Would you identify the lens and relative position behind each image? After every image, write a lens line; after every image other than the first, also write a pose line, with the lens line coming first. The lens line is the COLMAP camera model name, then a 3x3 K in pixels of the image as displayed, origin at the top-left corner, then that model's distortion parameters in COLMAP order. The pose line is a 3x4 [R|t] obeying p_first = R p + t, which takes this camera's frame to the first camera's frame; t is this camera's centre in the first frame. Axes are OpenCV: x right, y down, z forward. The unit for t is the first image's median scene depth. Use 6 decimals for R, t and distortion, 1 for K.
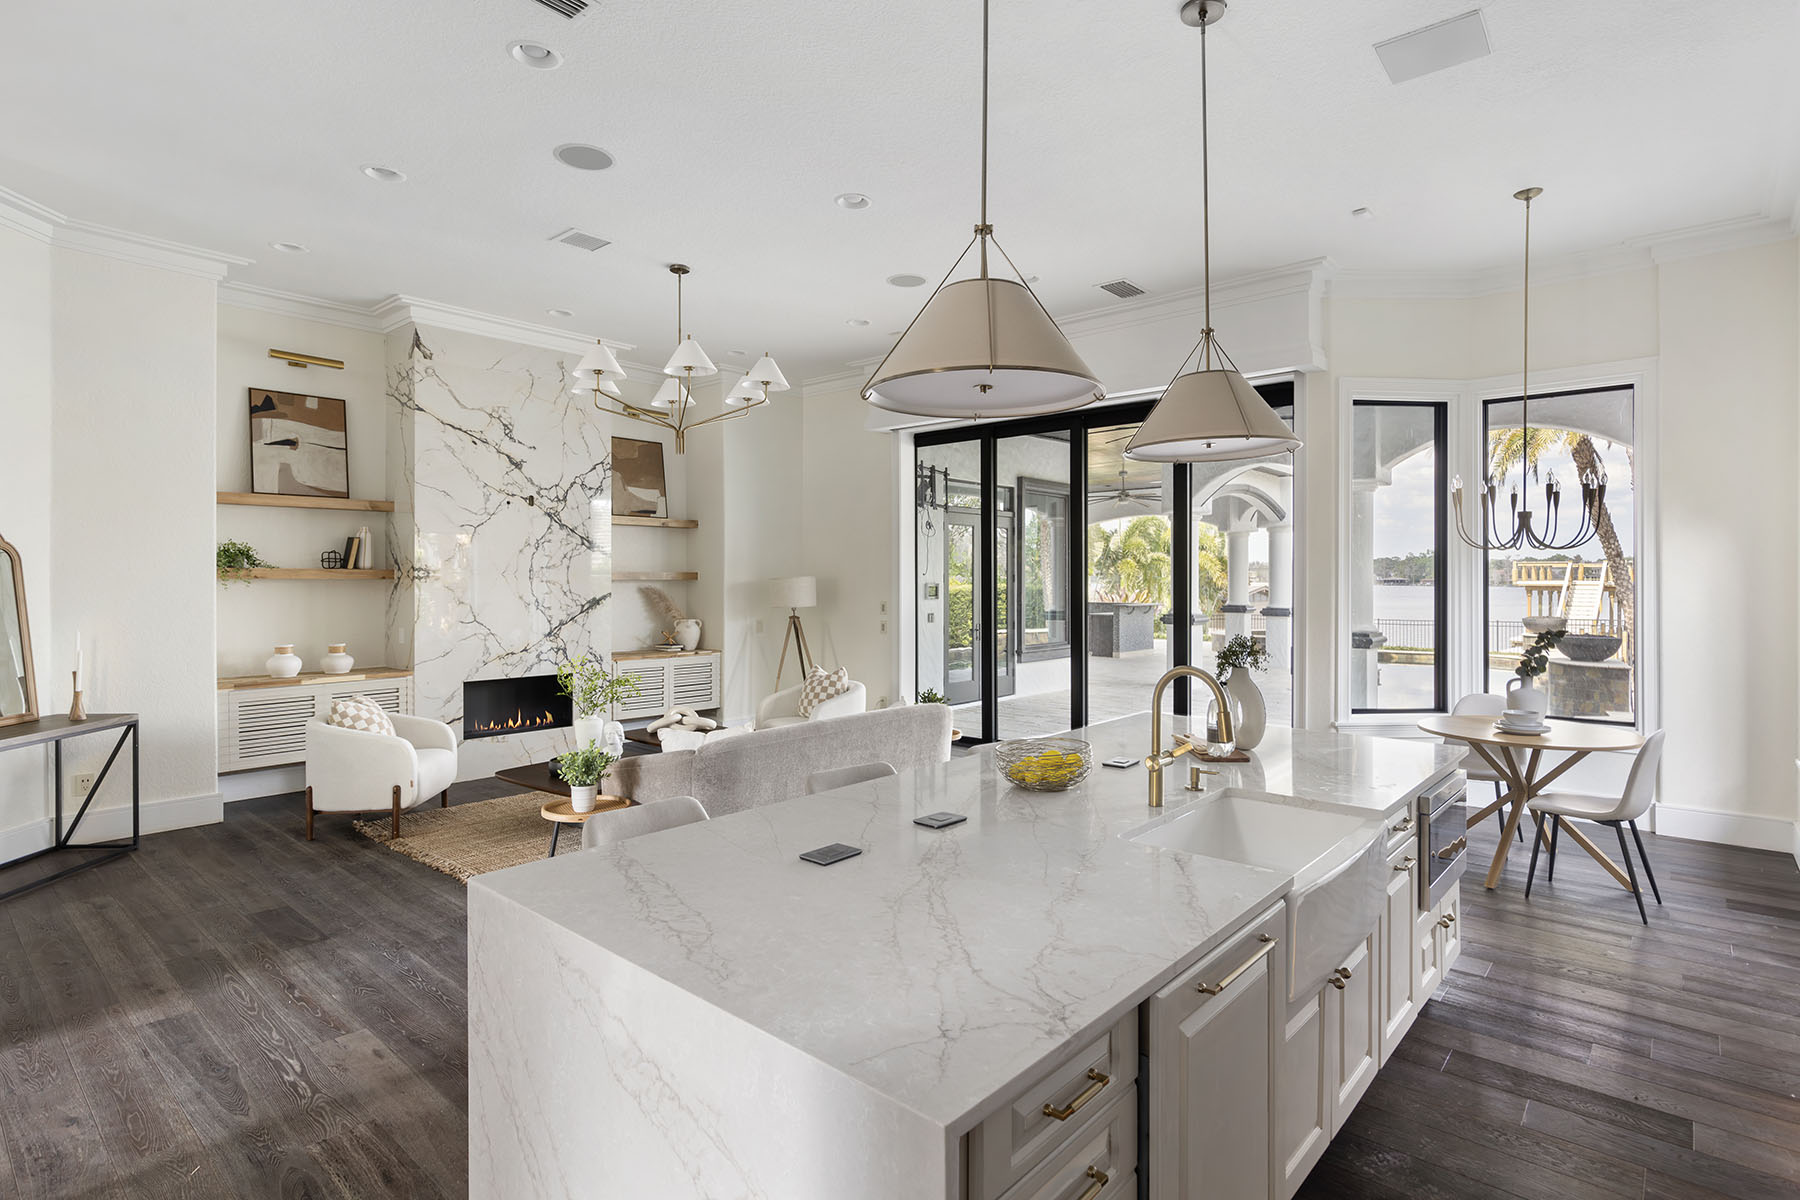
lens RADIAL K [[906.5, 0, 905.6], [0, 906.5, 587.9], [0, 0, 1]] dist [-0.010093, 0.003782]
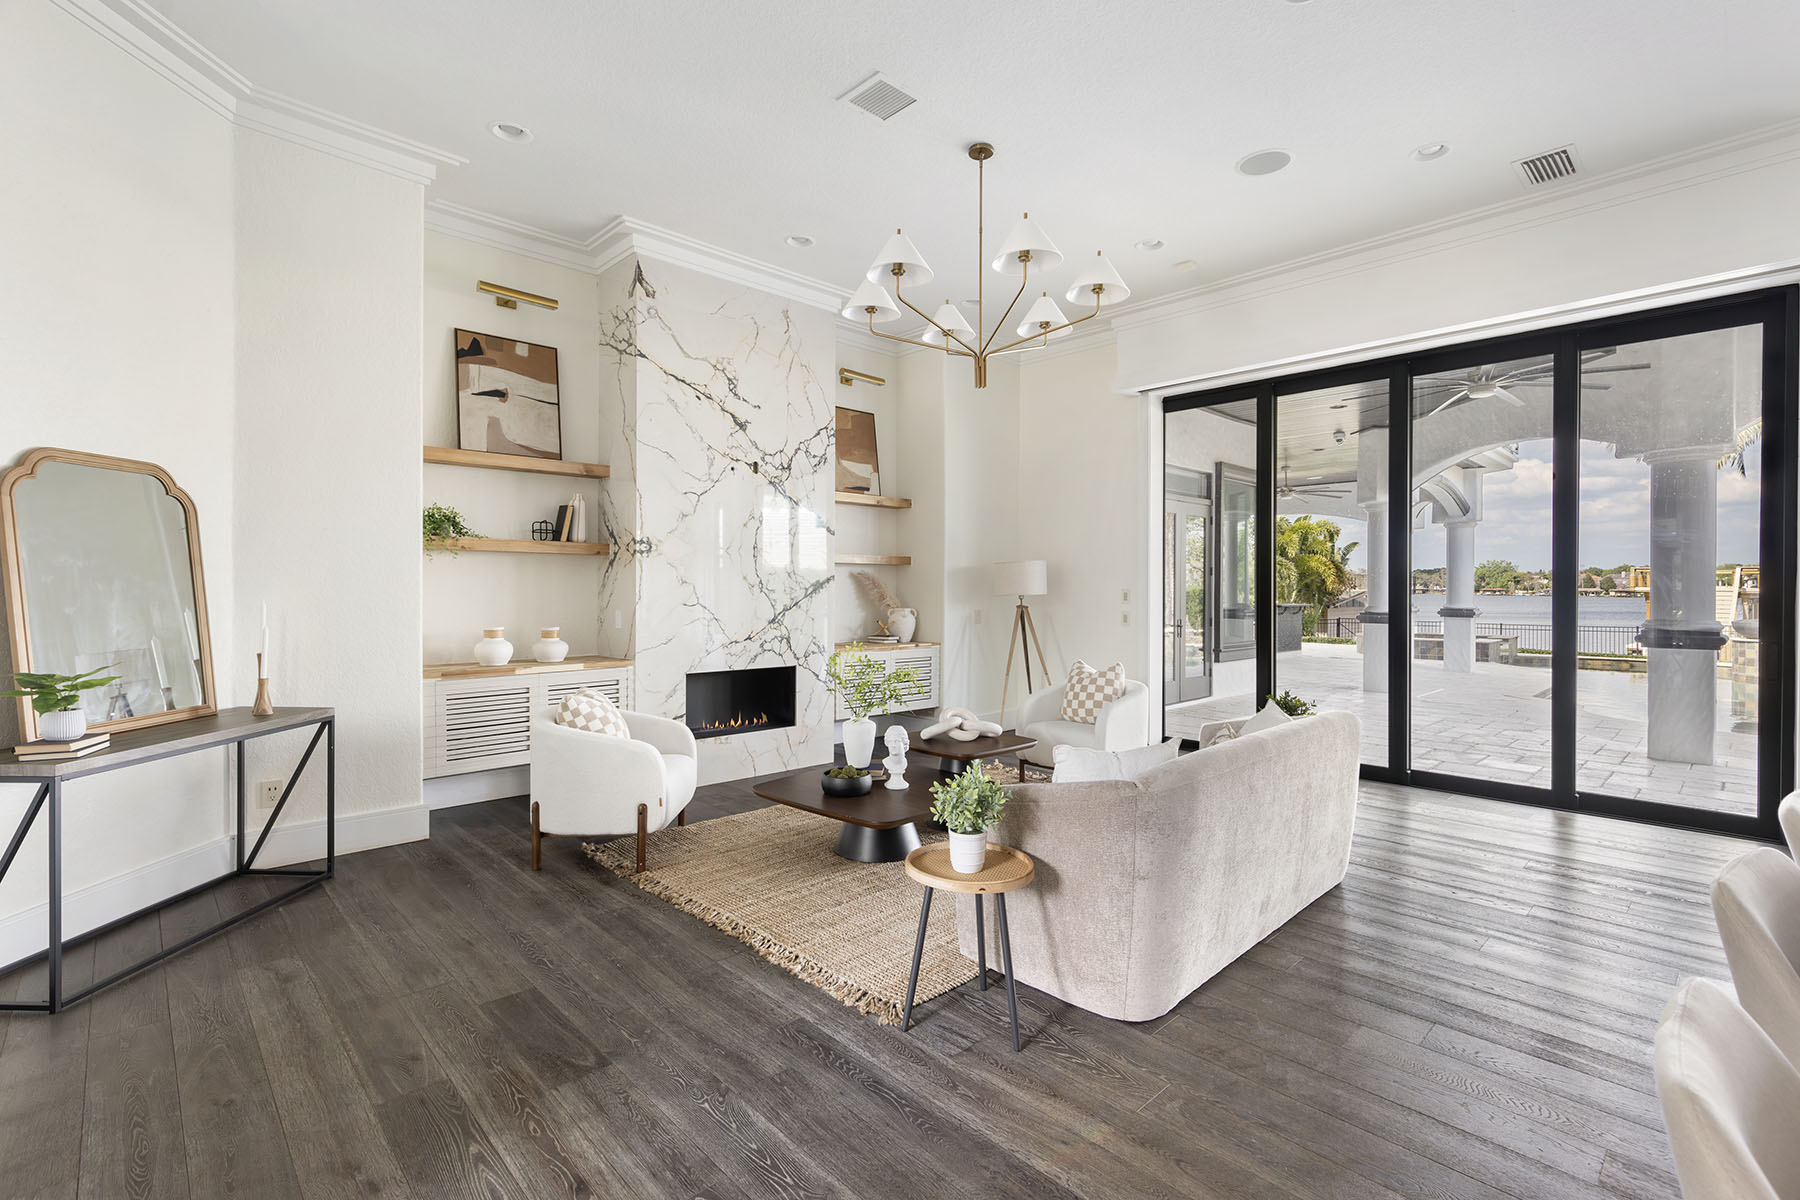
lens RADIAL K [[816.8, 0, 900.8], [0, 816.8, 597.0], [0, 0, 1]] dist [0.005383, -0.001602]
pose [[0.995432, 0.004961, -0.095343, -0.226291], [-0.004796, 0.999987, 0.001953, 0.029952], [0.095351, -0.001487, 0.995443, 0.260516]]
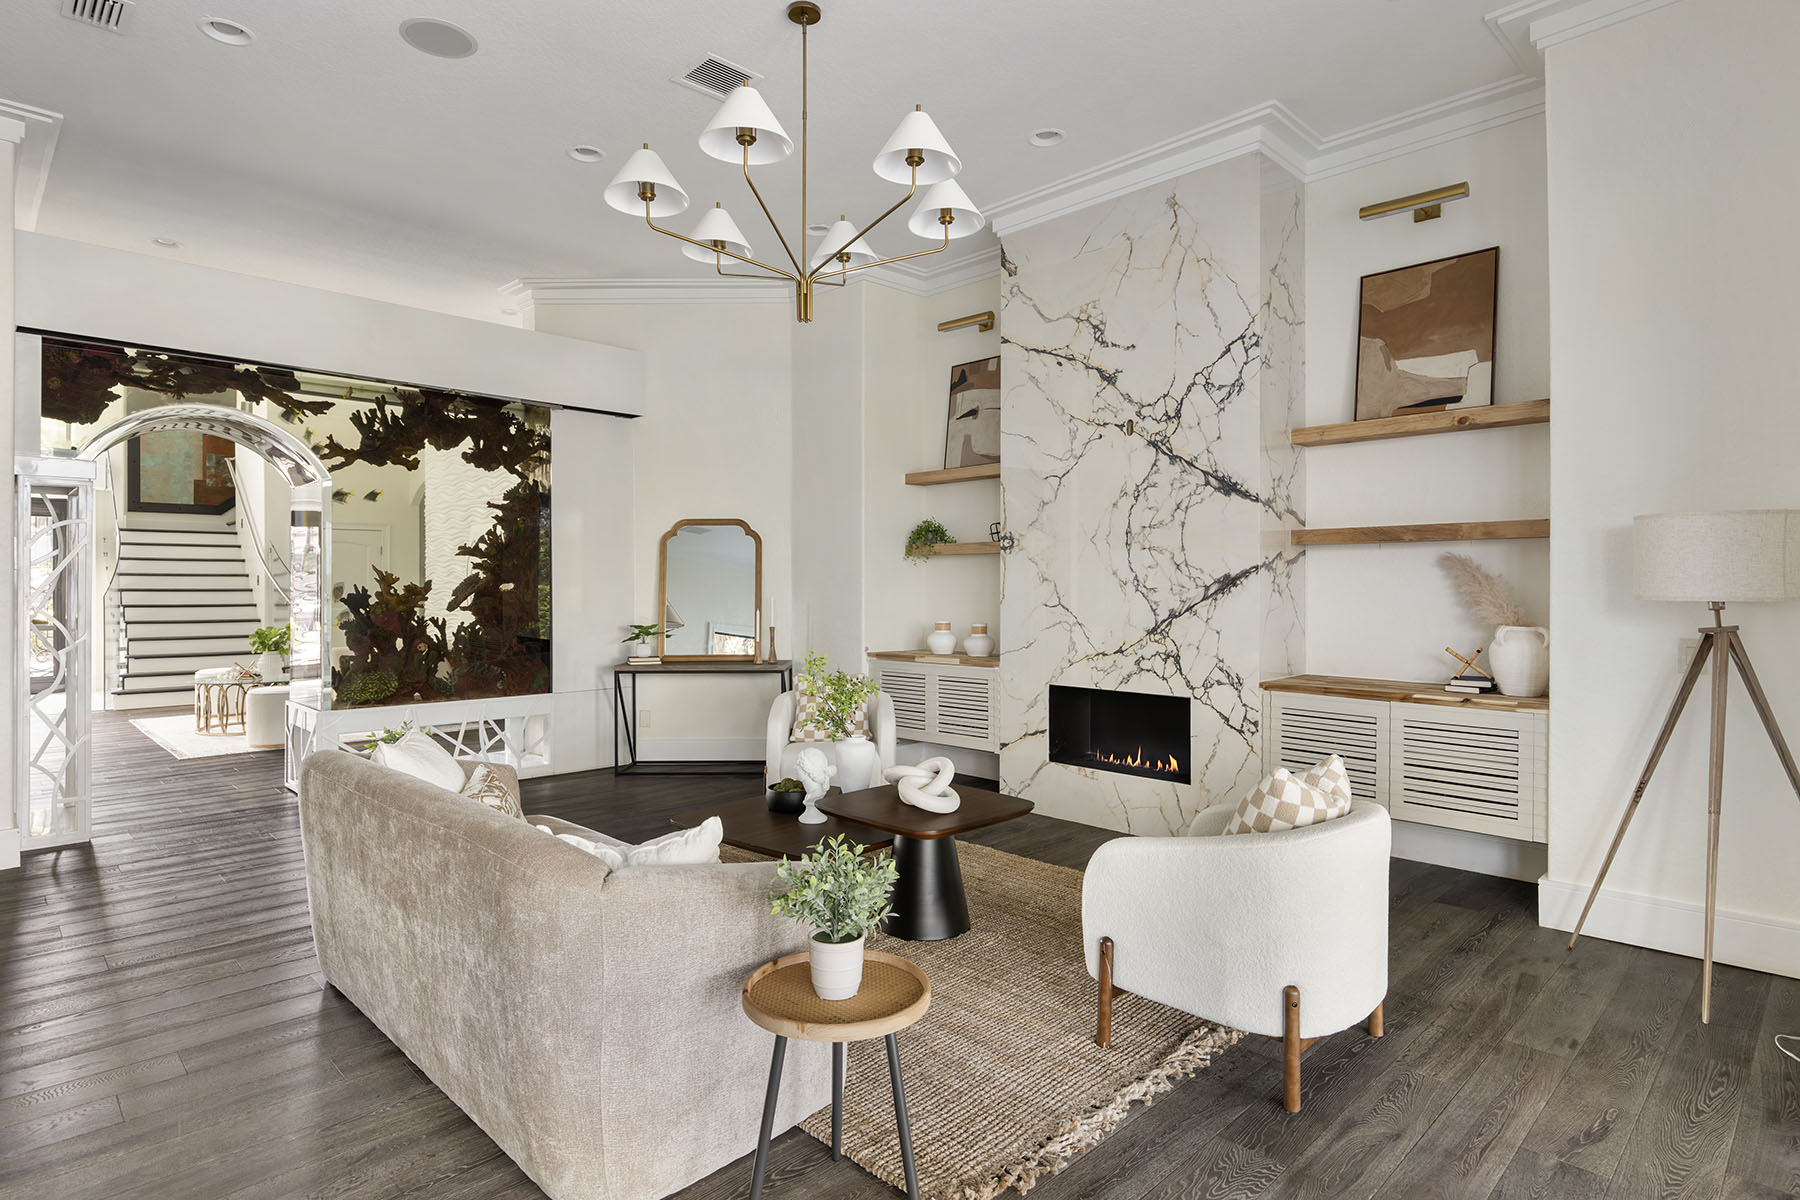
lens RADIAL K [[954.2, 0, 904.4], [0, 954.2, 583.9], [0, 0, 1]] dist [-0.004658, 0.002888]
pose [[-0.076379, 0.000512, -0.997079, 0.337799], [-0.005026, 0.999987, 0.000899, 0.021170], [0.997066, 0.005080, -0.076375, 1.013406]]
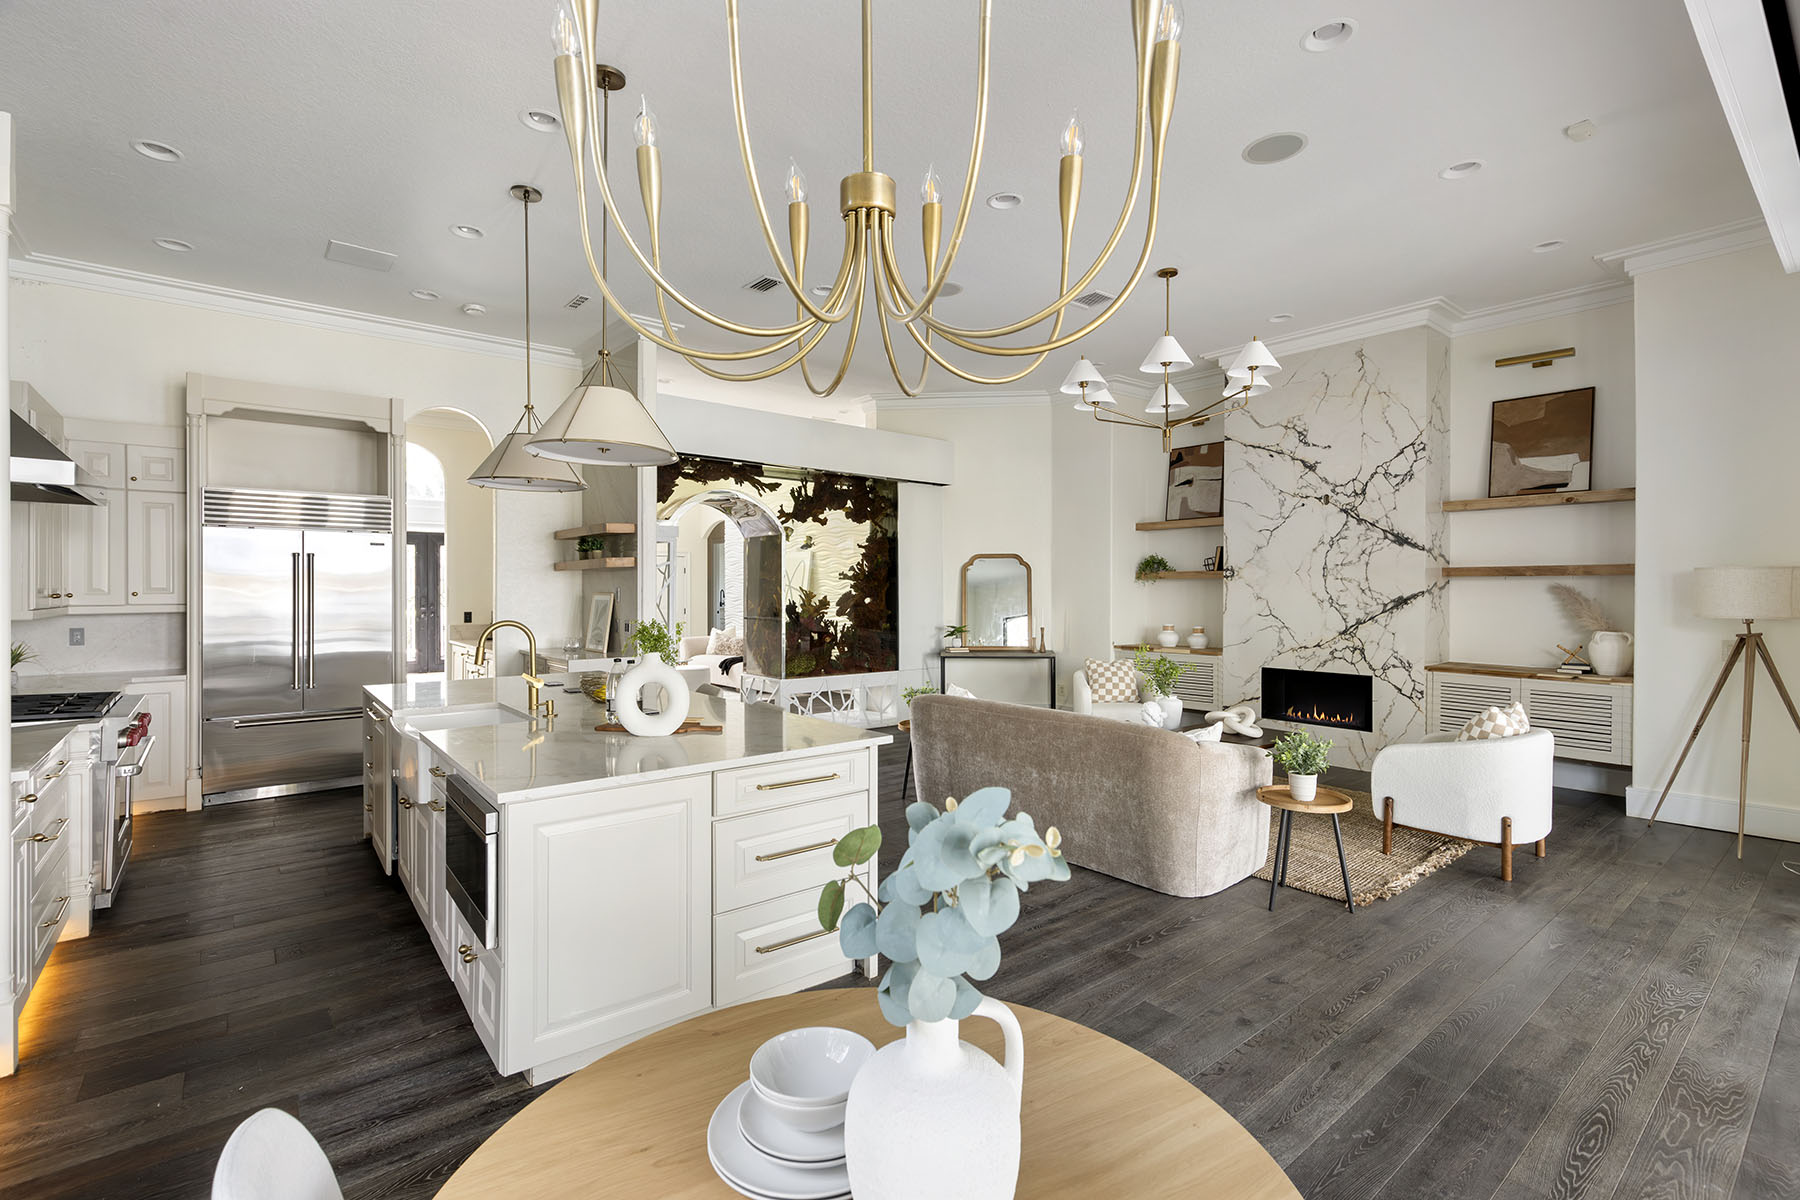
lens RADIAL K [[816.8, 0, 900.2], [0, 816.8, 592.5], [0, 0, 1]] dist [0.005383, -0.001602]
pose [[-0.170992, 0.005062, -0.985259, 0.653471], [-0.006471, 0.999959, 0.006261, 0.006070], [0.985251, 0.007446, -0.170953, 0.782416]]
